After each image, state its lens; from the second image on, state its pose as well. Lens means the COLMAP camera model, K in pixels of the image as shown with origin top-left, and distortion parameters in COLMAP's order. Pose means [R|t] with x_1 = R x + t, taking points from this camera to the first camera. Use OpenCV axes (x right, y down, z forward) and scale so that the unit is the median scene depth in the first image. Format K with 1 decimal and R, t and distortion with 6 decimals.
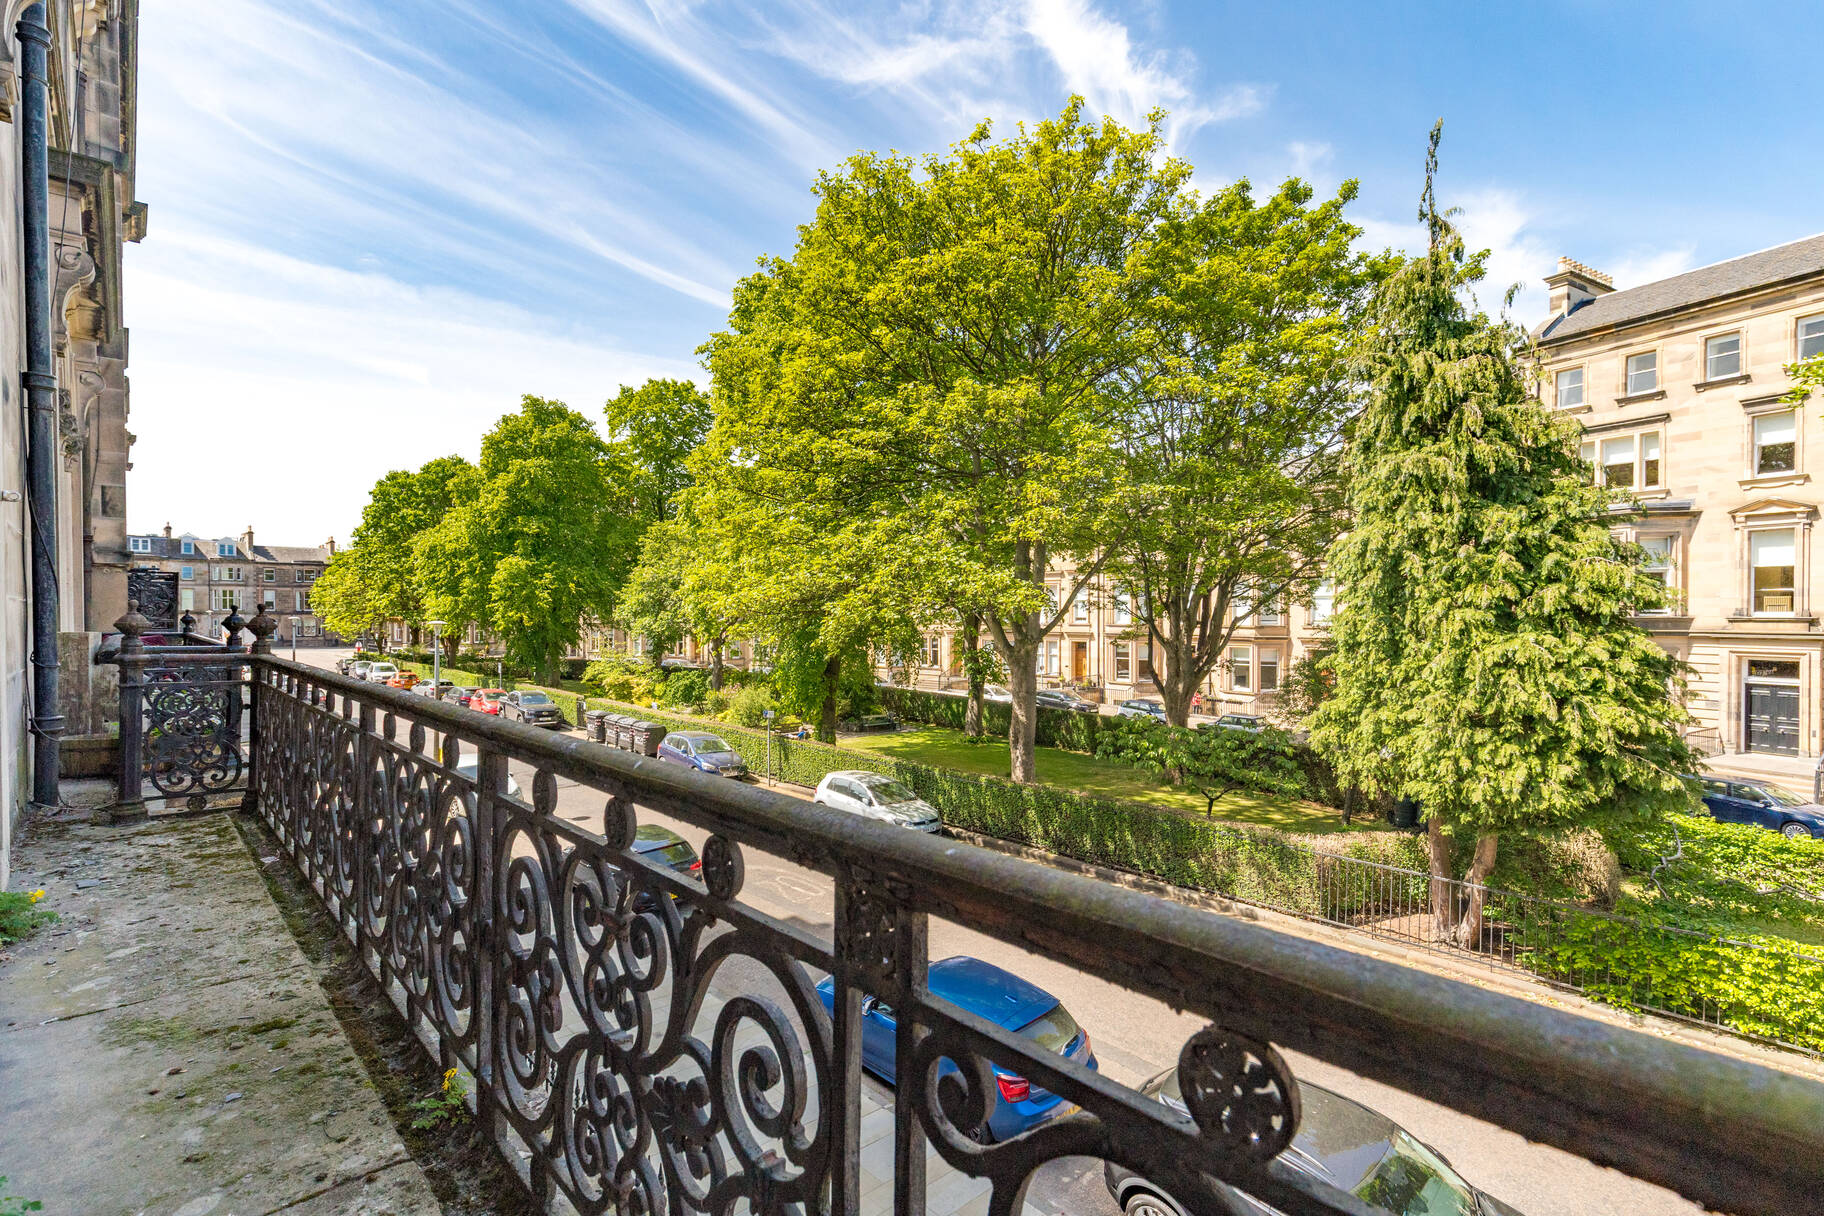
lens RADIAL K [[829.2, 0, 925.5], [0, 829.2, 621.8], [0, 0, 1]] dist [0.004936, -0.000922]
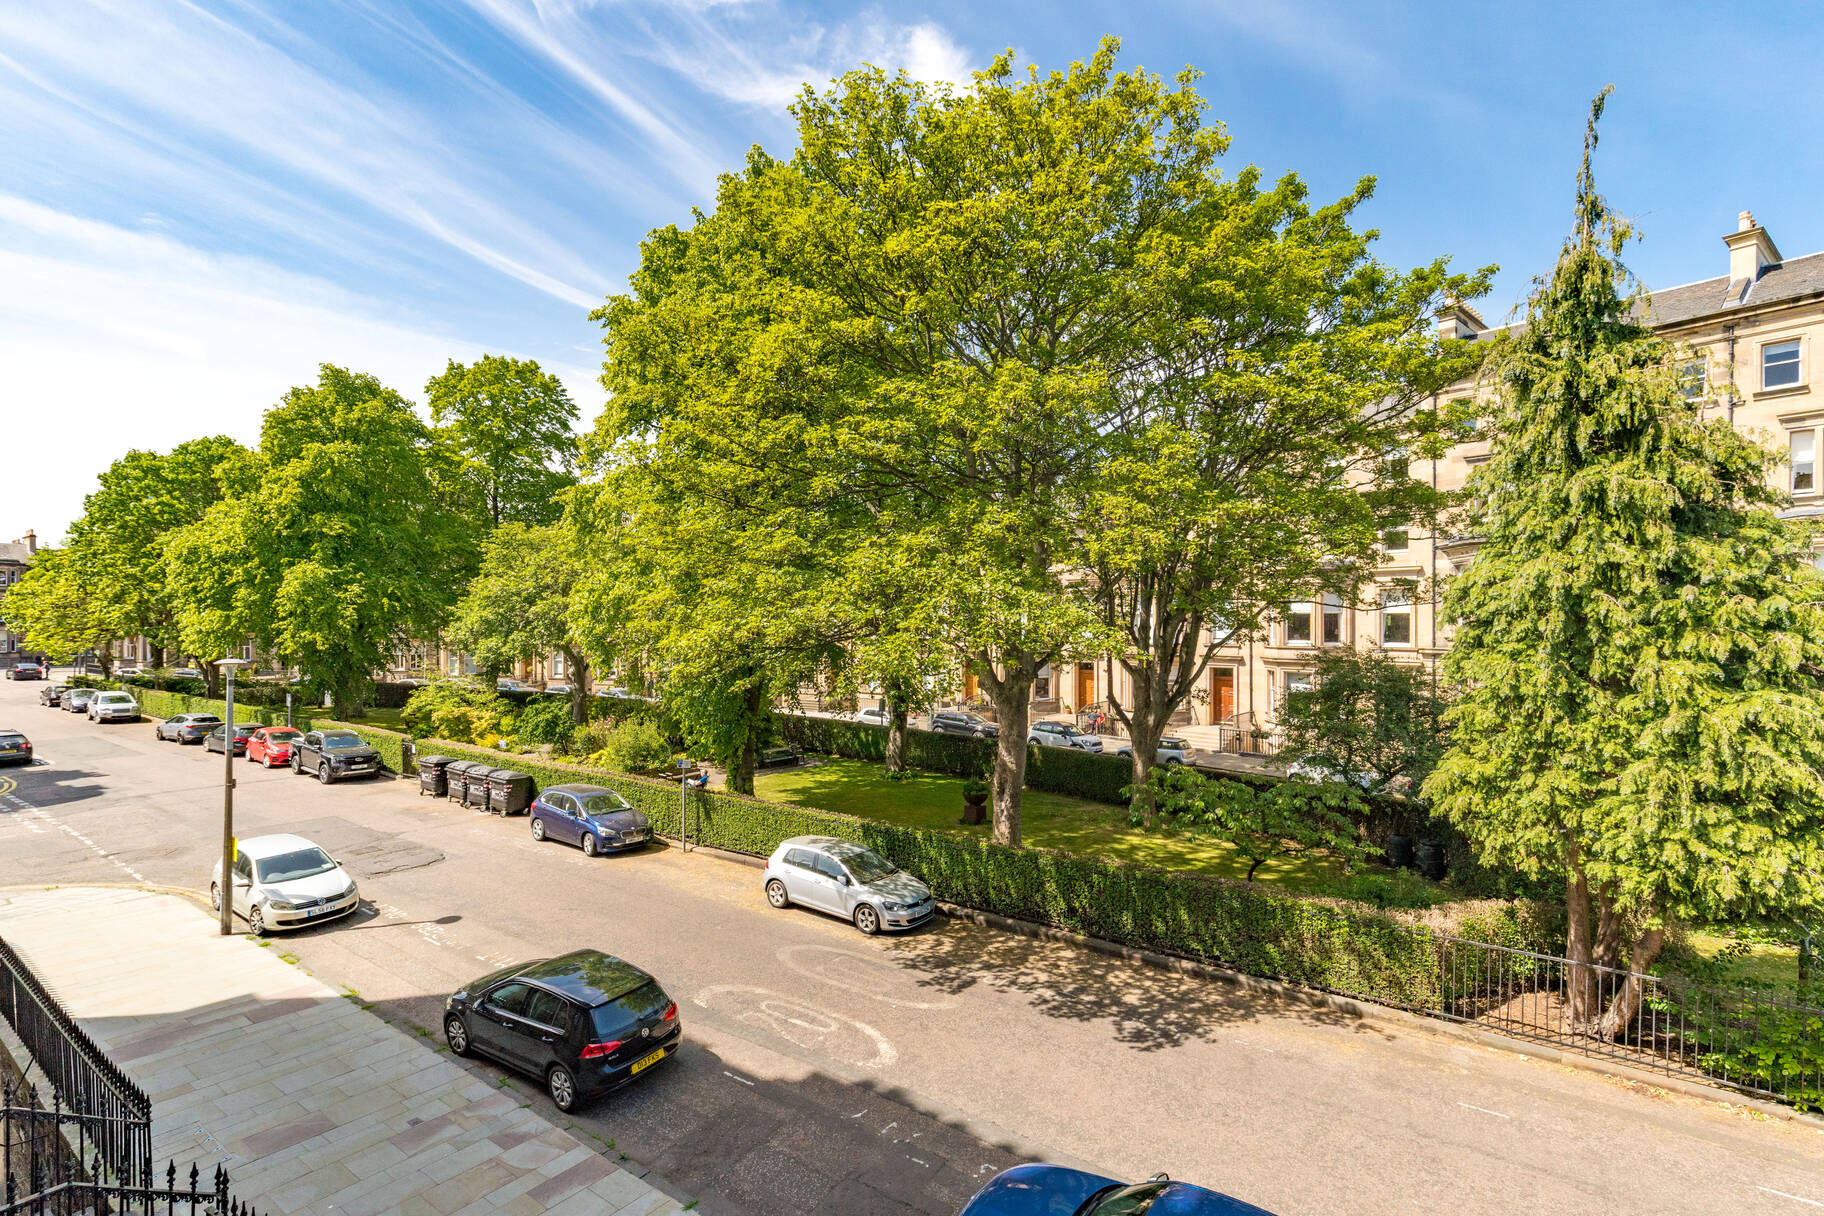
lens RADIAL K [[829.2, 0, 925.5], [0, 829.2, 621.8], [0, 0, 1]] dist [0.004936, -0.000922]
pose [[0.979546, -0.000282, 0.201220, -0.182269], [0.001881, 0.999968, -0.007758, -0.033842], [-0.201212, 0.007978, 0.979515, 0.223023]]
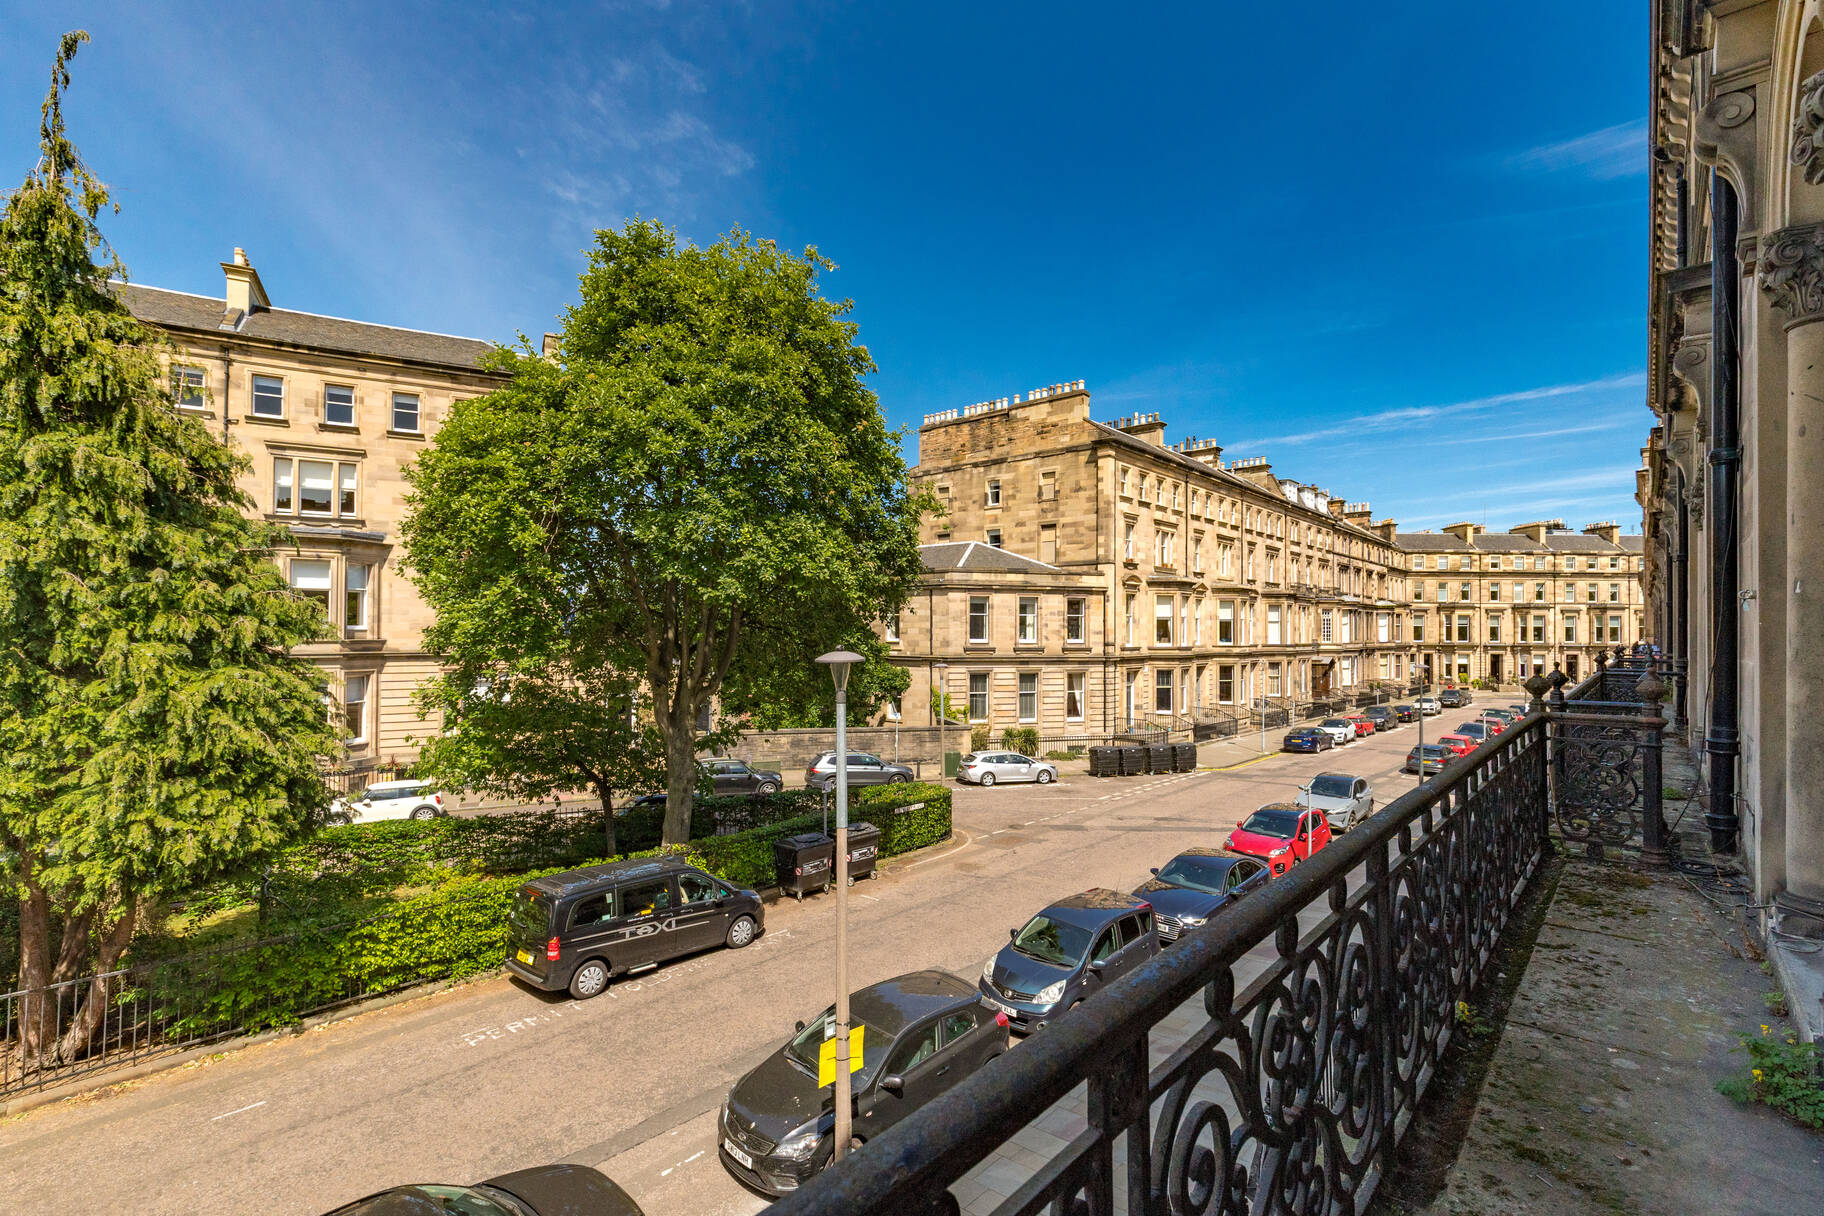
lens RADIAL K [[830.2, 0, 924.4], [0, 830.2, 622.0], [0, 0, 1]] dist [0.005818, -0.000916]
pose [[-0.088974, 0.012875, 0.995951, -0.185161], [0.006702, 0.999902, -0.012327, -0.014149], [-0.996011, 0.005578, -0.089052, 0.194180]]
